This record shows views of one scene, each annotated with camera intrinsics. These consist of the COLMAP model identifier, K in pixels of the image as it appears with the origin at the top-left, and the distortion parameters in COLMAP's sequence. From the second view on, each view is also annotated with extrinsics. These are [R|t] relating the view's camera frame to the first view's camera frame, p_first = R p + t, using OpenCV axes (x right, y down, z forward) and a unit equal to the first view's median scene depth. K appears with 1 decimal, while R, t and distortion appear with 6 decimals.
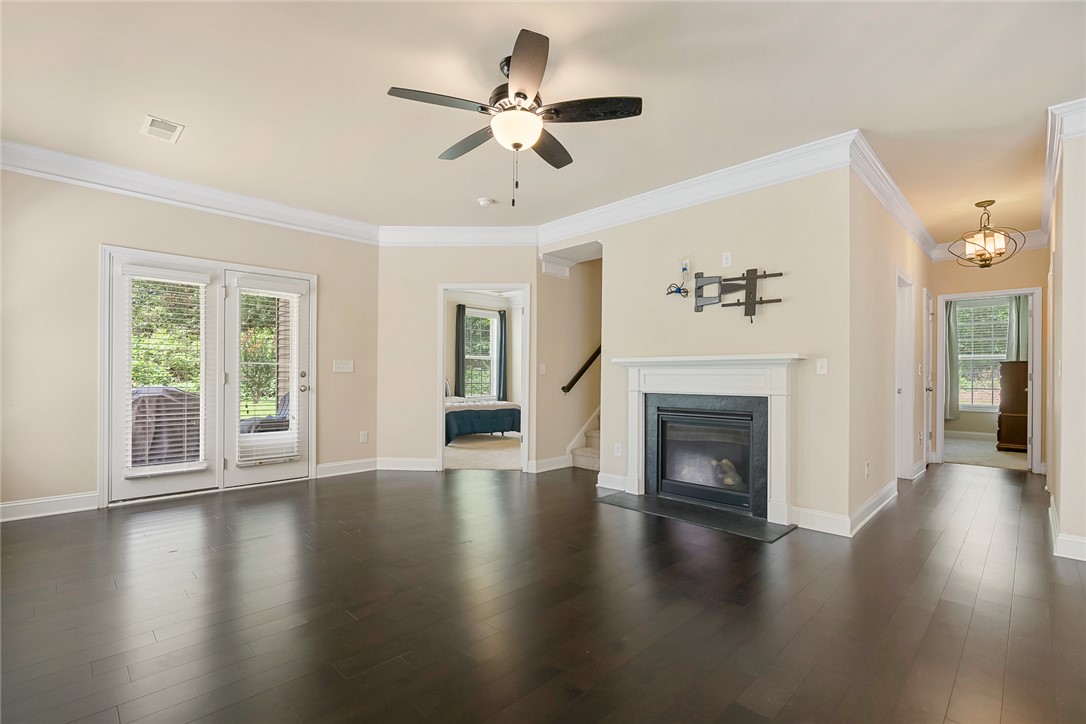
lens RADIAL K [[502.1, 0, 542.2], [0, 502.1, 382.8], [0, 0, 1]] dist [0.000254, -0.000035]
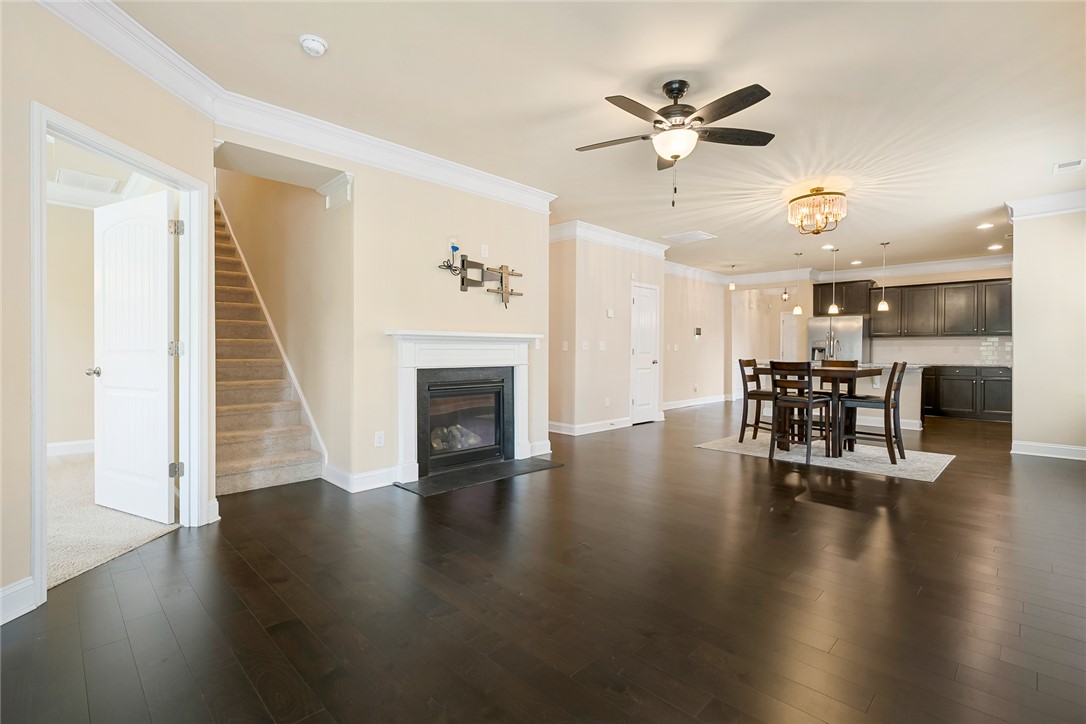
lens RADIAL K [[499.2, 0, 543.6], [0, 499.2, 353.0], [0, 0, 1]] dist [-0.000045, 0.000003]
pose [[-0.007071, -0.011452, 0.999909, -0.777655], [0.005873, 0.999917, 0.011494, -0.019212], [-0.999958, 0.005953, -0.007003, 0.842775]]
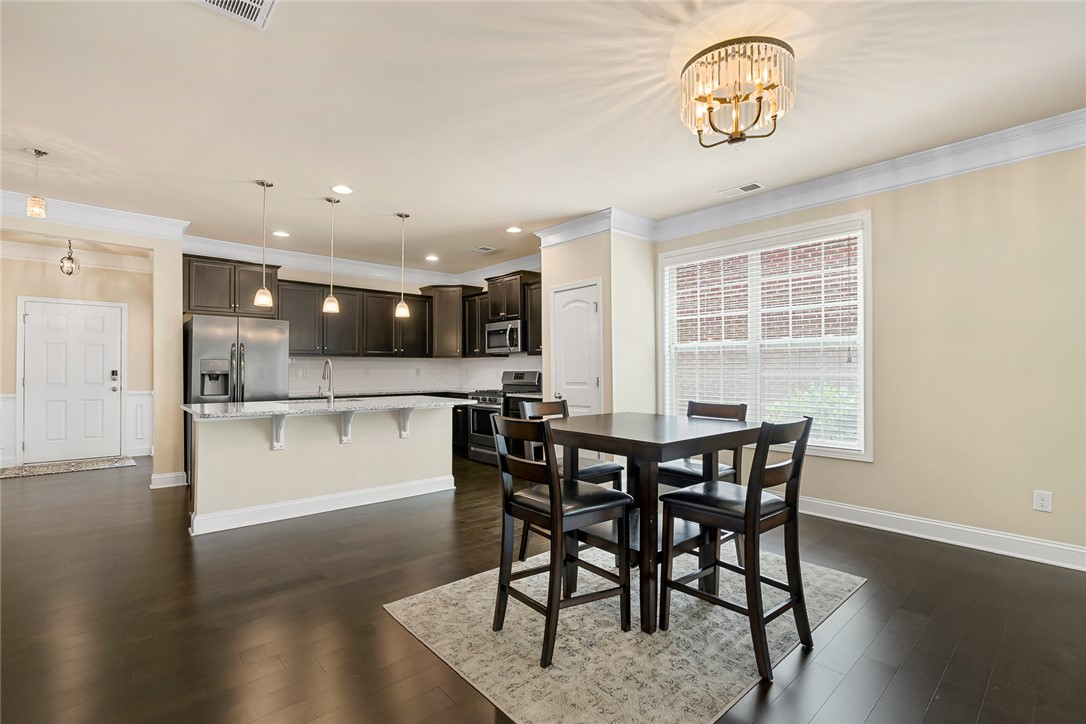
lens RADIAL K [[494.7, 0, 538.4], [0, 494.7, 362.0], [0, 0, 1]] dist [0.000438, 0.000337]
pose [[-0.997821, -0.007706, 0.065526, 0.625421], [-0.007884, 0.999966, -0.002471, -0.038850], [-0.065504, -0.002982, -0.997848, 0.741715]]
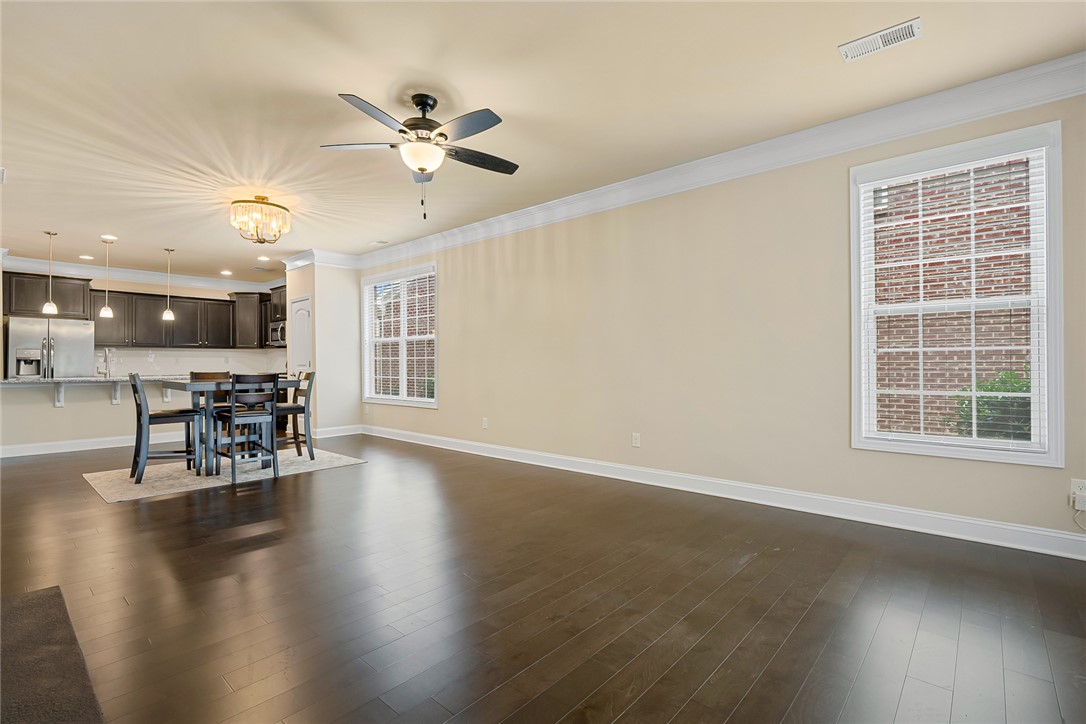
lens RADIAL K [[504.8, 0, 543.3], [0, 504.8, 357.3], [0, 0, 1]] dist [-0.002775, -0.000433]
pose [[-0.998263, -0.004734, -0.058721, -0.165386], [-0.004729, 0.999989, -0.000226, -0.021971], [0.058721, 0.000052, -0.998274, 1.405107]]
